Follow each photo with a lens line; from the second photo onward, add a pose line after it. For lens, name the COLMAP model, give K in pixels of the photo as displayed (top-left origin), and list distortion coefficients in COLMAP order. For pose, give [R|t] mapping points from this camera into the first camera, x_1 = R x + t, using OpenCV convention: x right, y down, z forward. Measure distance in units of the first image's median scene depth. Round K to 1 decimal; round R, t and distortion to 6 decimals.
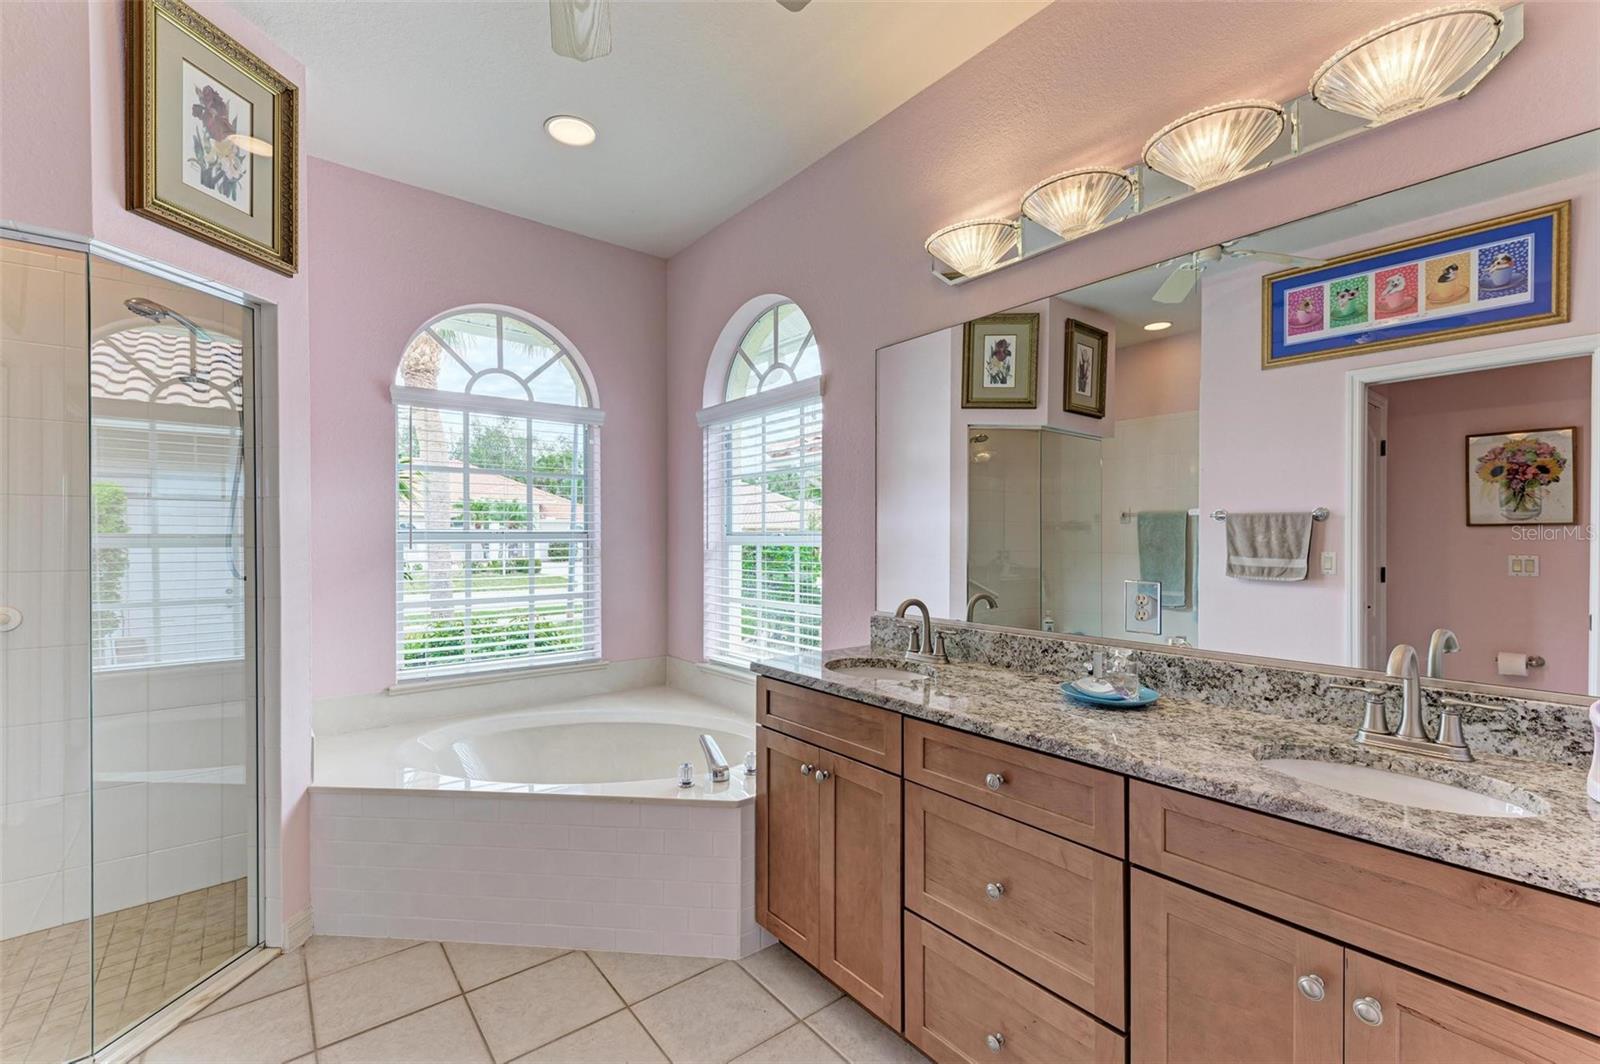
lens RADIAL K [[683.4, 0, 801.4], [0, 683.4, 543.1], [0, 0, 1]] dist [0.020376, -0.010476]
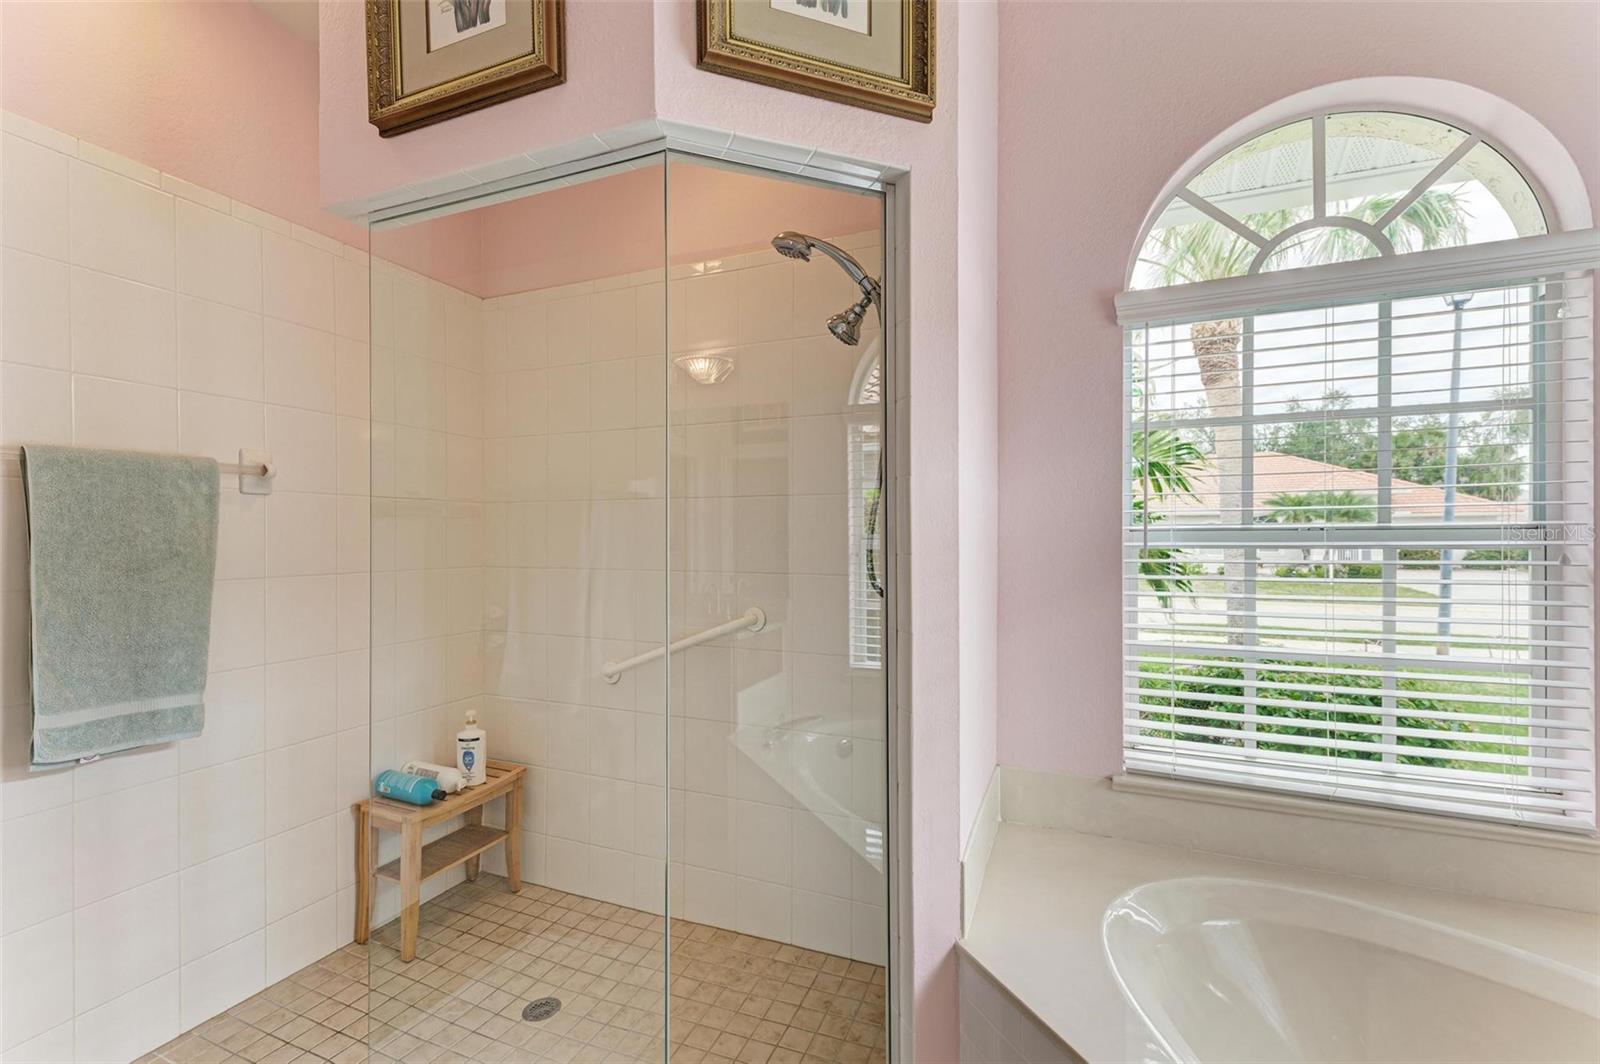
lens RADIAL K [[683.4, 0, 801.4], [0, 683.4, 543.1], [0, 0, 1]] dist [0.020376, -0.010476]
pose [[0.484387, 0.003086, -0.874848, -0.245187], [-0.004039, 0.999991, 0.001291, -0.004391], [0.874844, 0.002908, 0.484395, 0.580647]]
